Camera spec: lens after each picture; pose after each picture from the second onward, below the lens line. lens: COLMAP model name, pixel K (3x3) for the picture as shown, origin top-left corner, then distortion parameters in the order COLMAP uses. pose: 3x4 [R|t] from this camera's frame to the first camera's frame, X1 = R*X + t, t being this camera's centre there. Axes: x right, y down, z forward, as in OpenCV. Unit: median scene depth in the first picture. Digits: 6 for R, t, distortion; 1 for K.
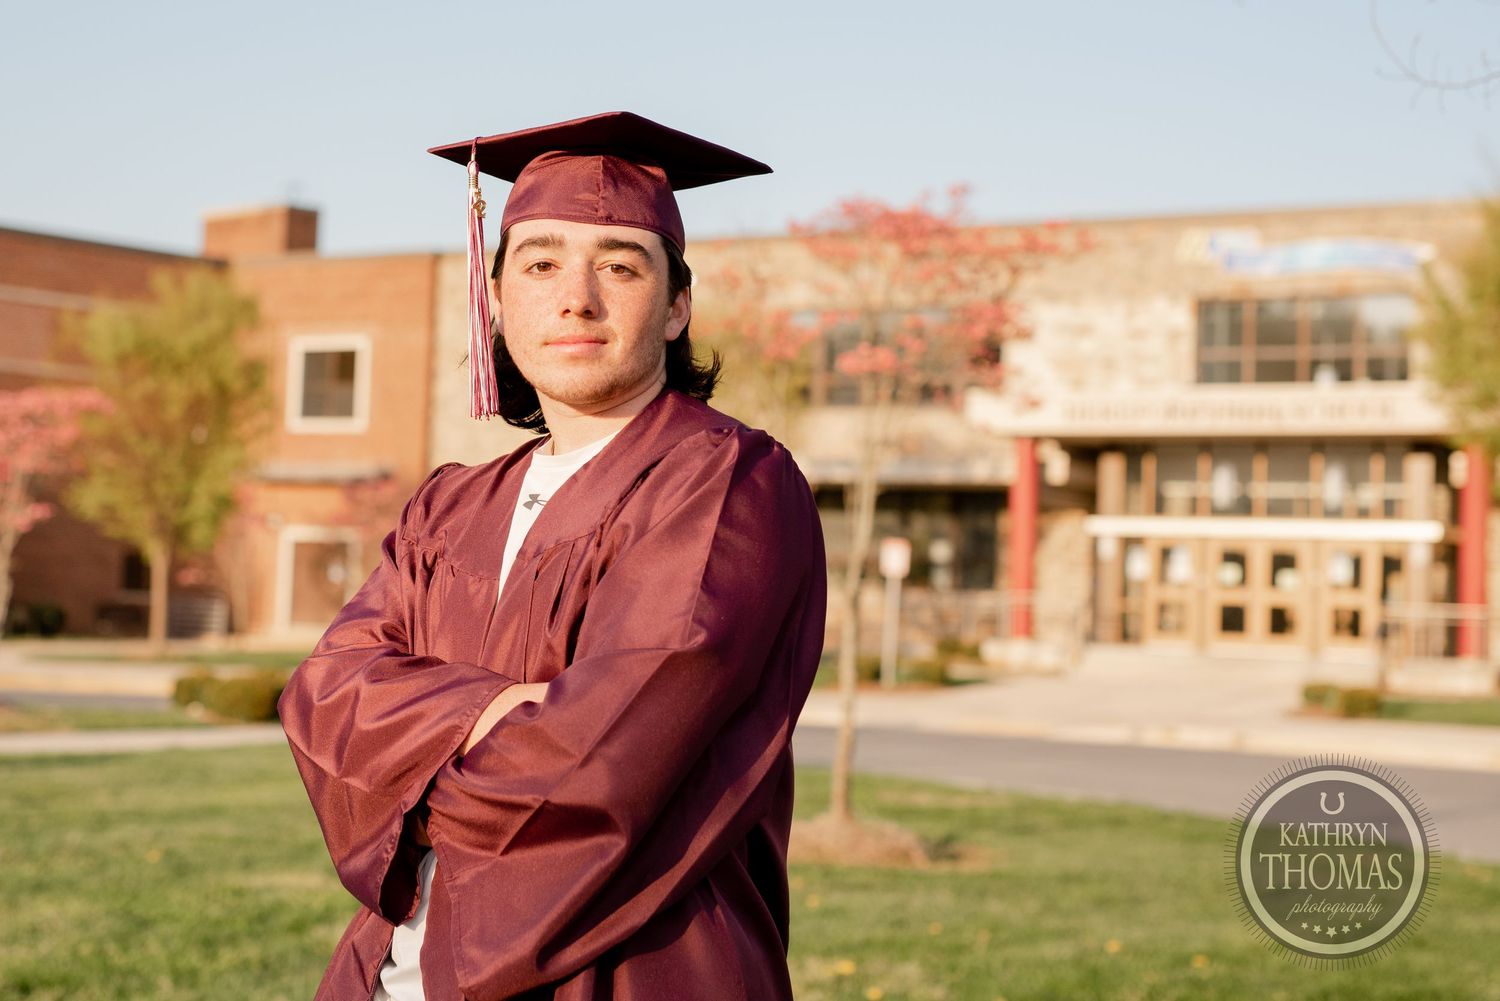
lens RADIAL K [[2163.9, 0, 746.9], [0, 2163.9, 373.6], [0, 0, 1]] dist [0.005192, 0.021064]
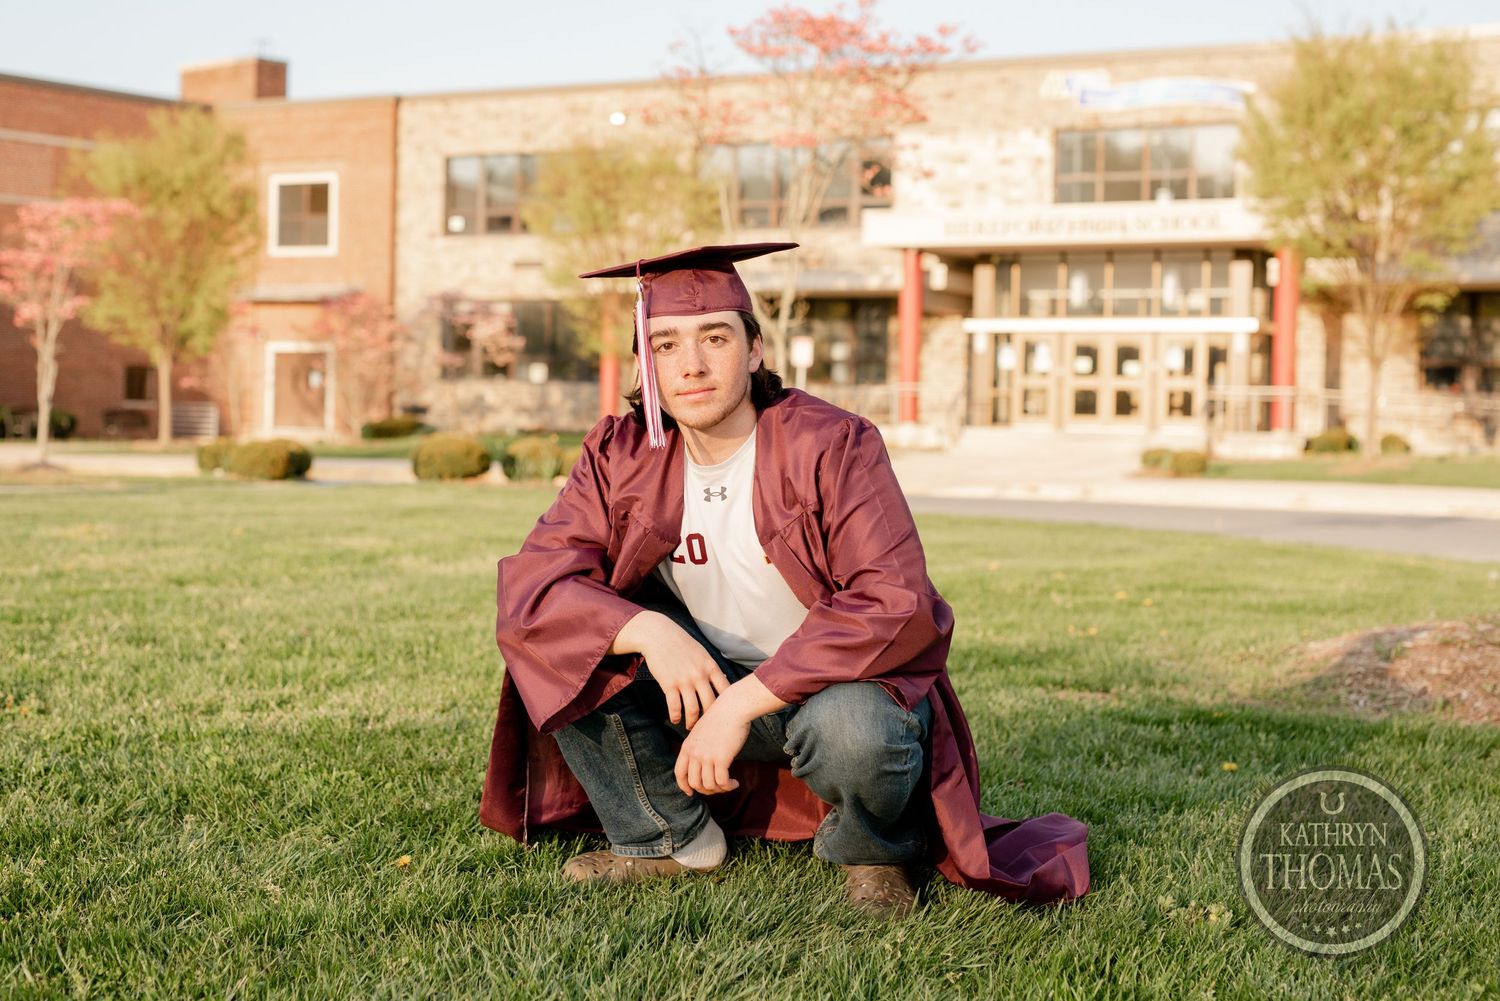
lens RADIAL K [[2144.6, 0, 750.0], [0, 2144.6, 500.5], [0, 0, 1]] dist [-0.003886, 0.120839]
pose [[0.997916, -0.016077, 0.062492, -0.033290], [0.010463, 0.995963, 0.089148, 0.059831], [-0.063673, -0.088308, 0.994056, -0.160778]]
